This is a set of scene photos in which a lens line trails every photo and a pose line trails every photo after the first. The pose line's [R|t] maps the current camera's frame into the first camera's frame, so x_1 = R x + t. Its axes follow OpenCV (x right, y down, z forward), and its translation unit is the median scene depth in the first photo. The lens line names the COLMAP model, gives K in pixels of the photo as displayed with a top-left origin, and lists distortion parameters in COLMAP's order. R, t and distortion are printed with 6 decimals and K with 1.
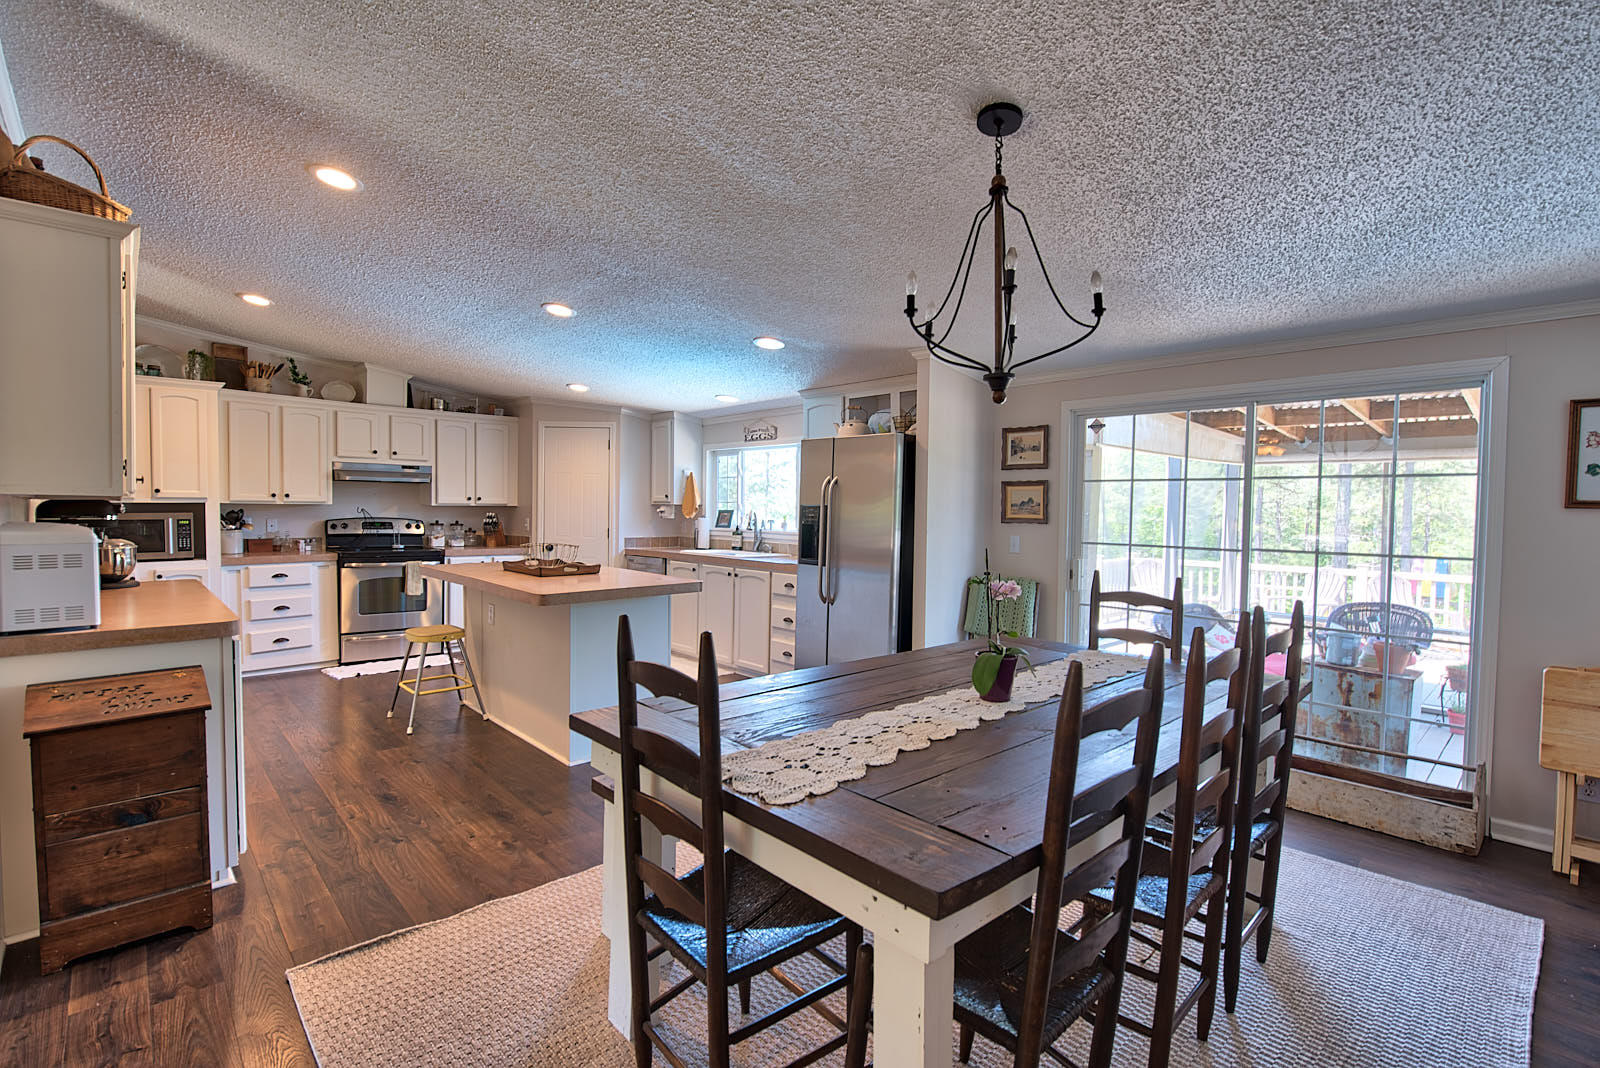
lens RADIAL K [[733.2, 0, 800.0], [0, 733.2, 534.0], [0, 0, 1]] dist [-0.008923, -0.000651]
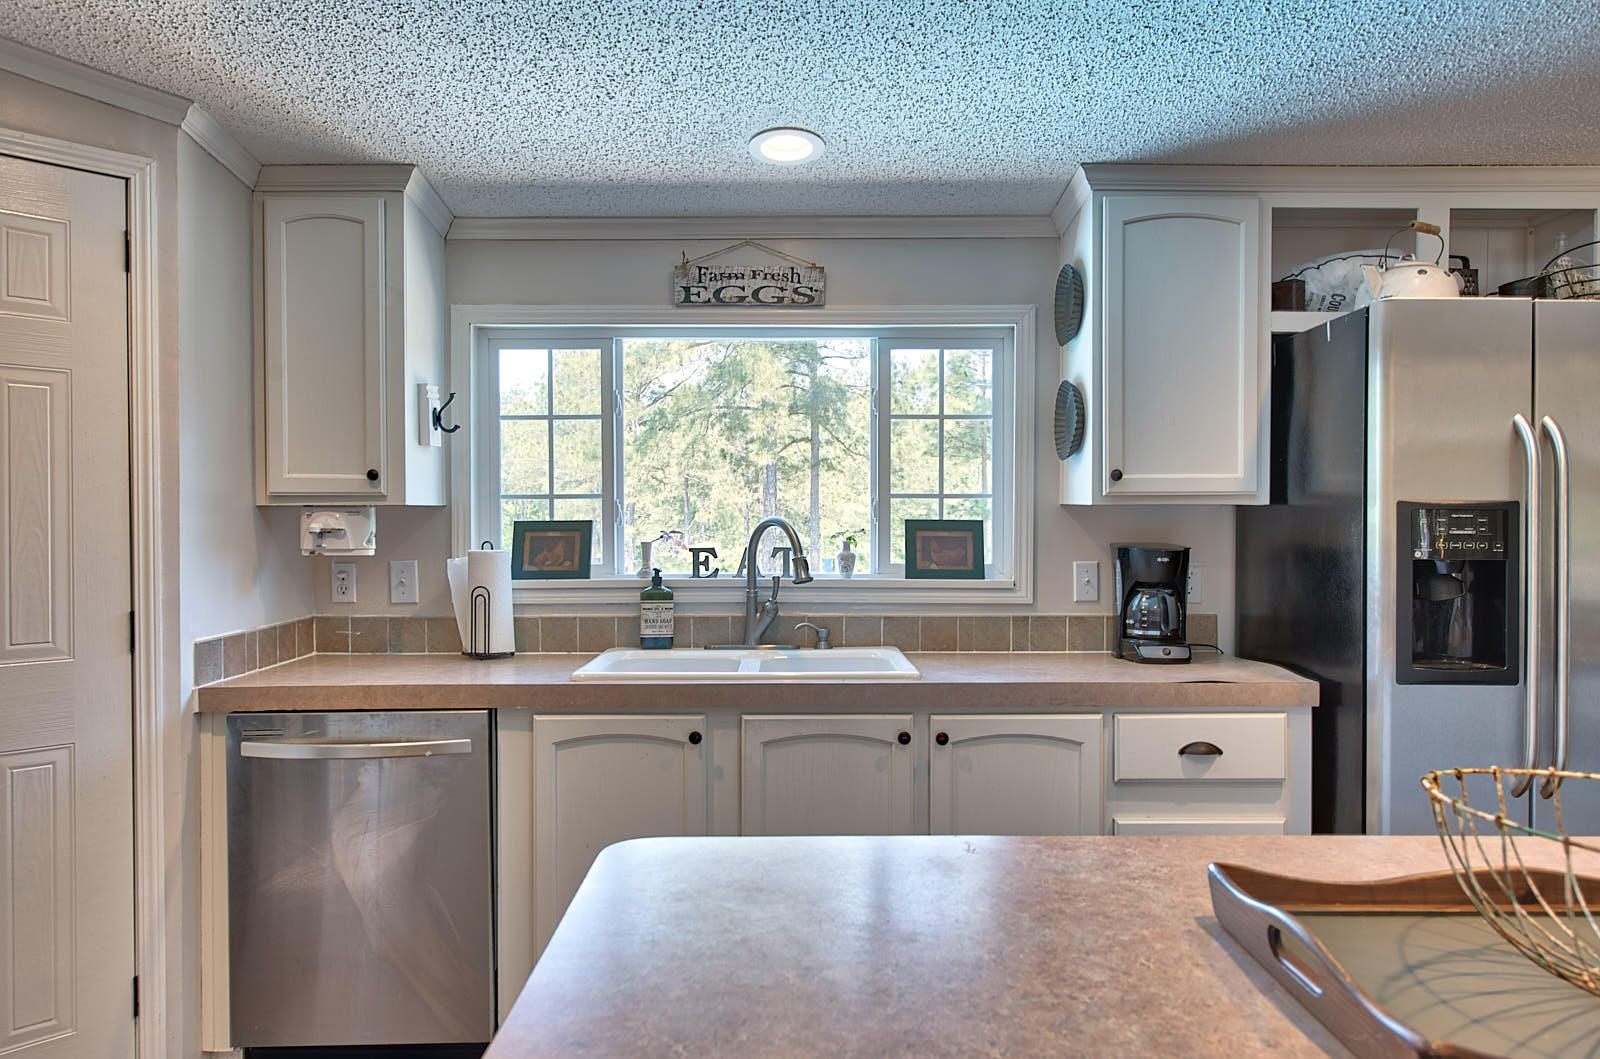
lens RADIAL K [[1087.0, 0, 800.0], [0, 1087.0, 529.5], [0, 0, 1]] dist [-0.003055, -0.000362]
pose [[0.675654, -0.024296, 0.736819, -0.449916], [0.036037, 0.999350, -0.000093, -0.031109], [-0.736338, 0.026616, 0.676090, 0.740403]]
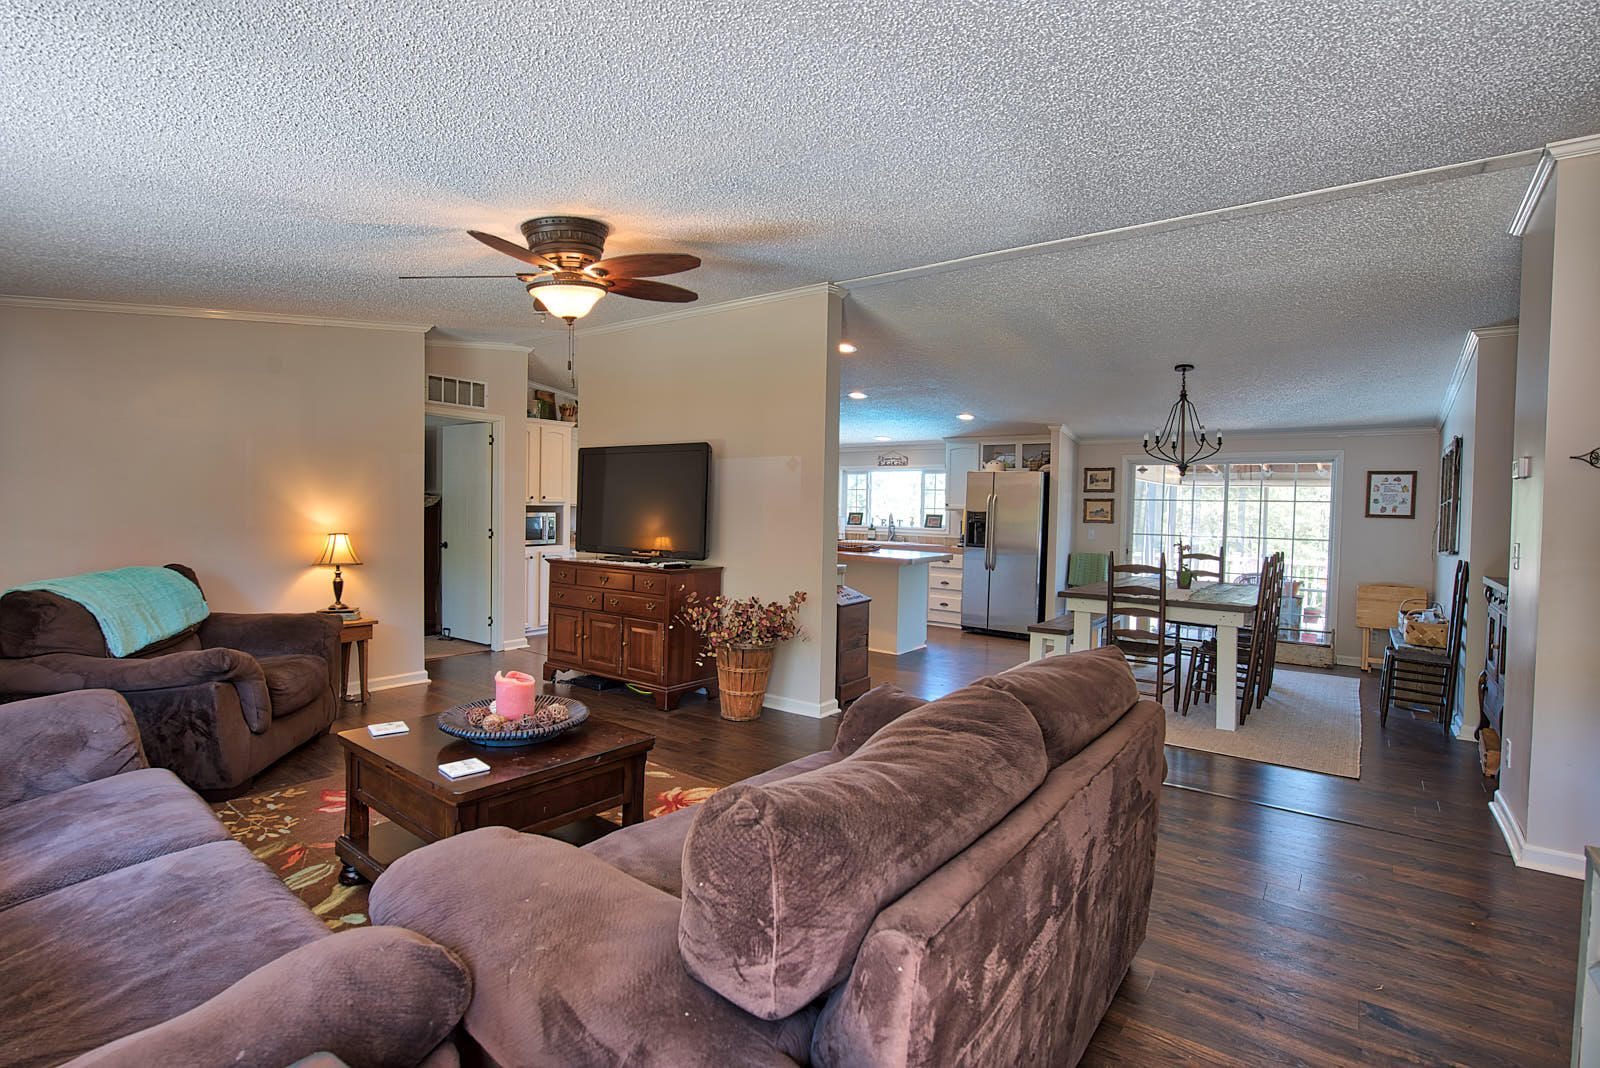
lens RADIAL K [[766.9, 0, 800.0], [0, 766.9, 534.0], [0, 0, 1]] dist [-0.001796, -0.000299]
pose [[0.982109, 0.002365, 0.188297, -0.591707], [-0.002278, 0.999997, -0.000677, 0.011870], [-0.188298, 0.000236, 0.982112, -0.533953]]
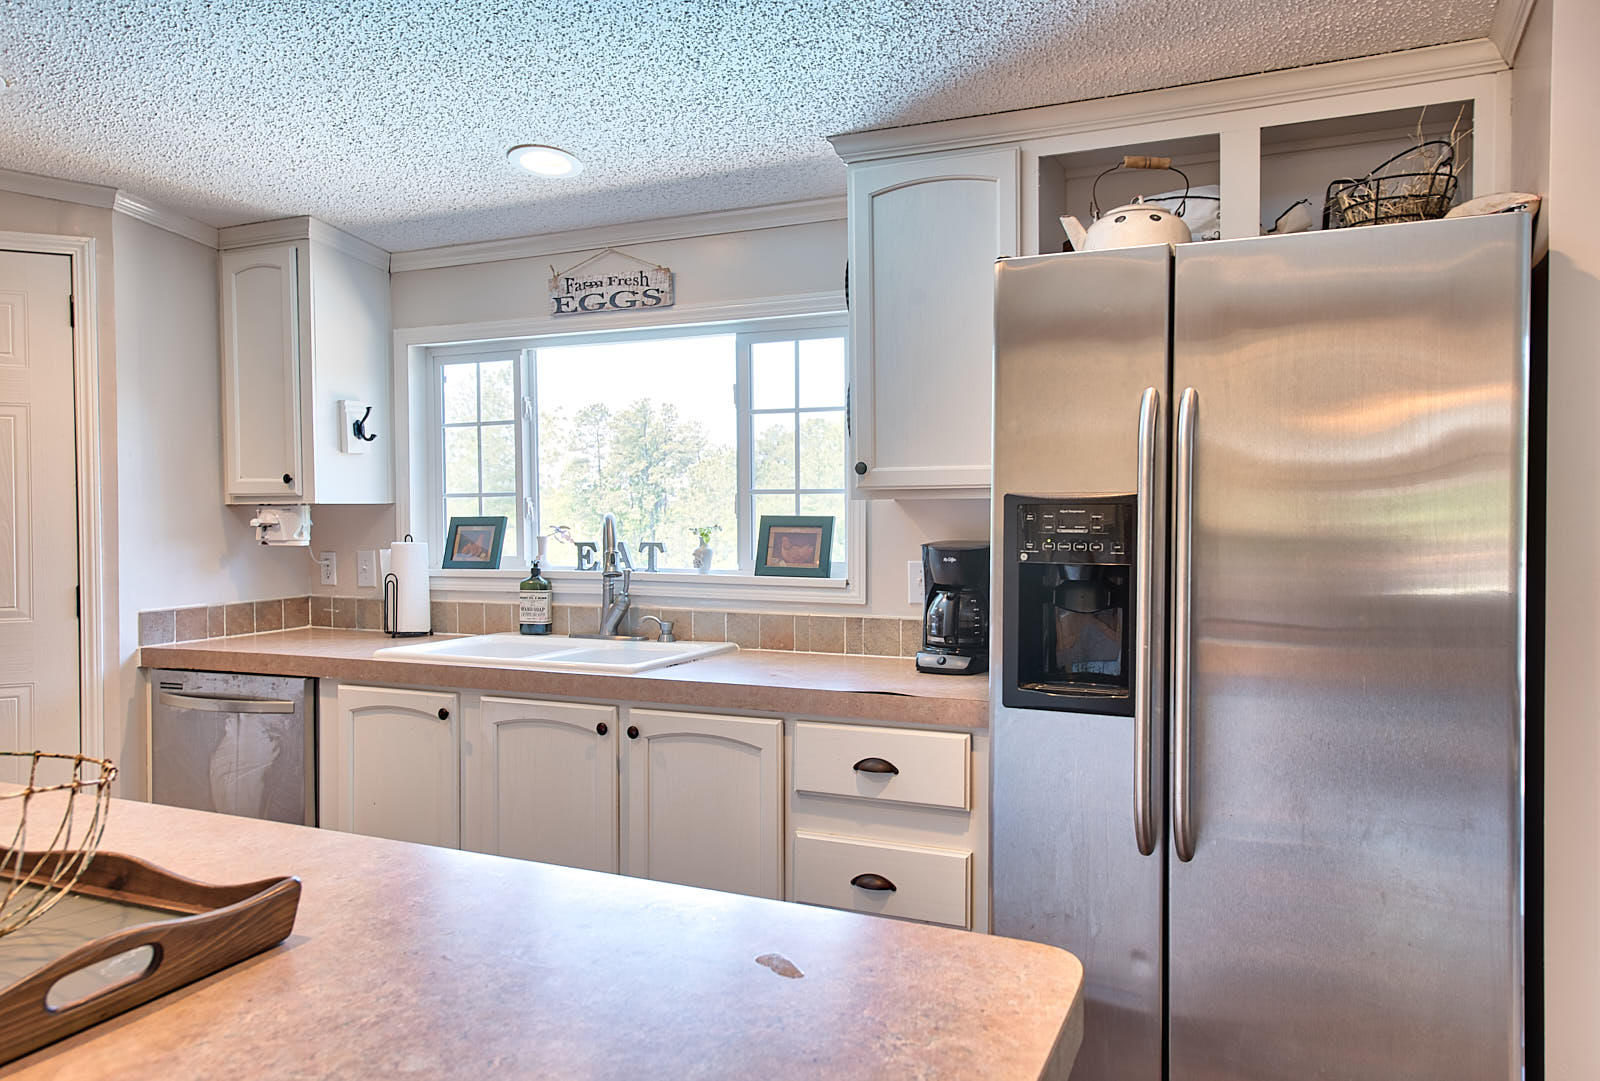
lens RADIAL K [[1110.5, 0, 826.5], [0, 1110.5, 537.1], [0, 0, 1]] dist [0.006829, 0.002396]
pose [[0.915610, -0.026548, 0.401190, -0.195718], [0.030043, 0.999546, -0.002421, -0.020915], [-0.400944, 0.014270, 0.915992, 0.546419]]
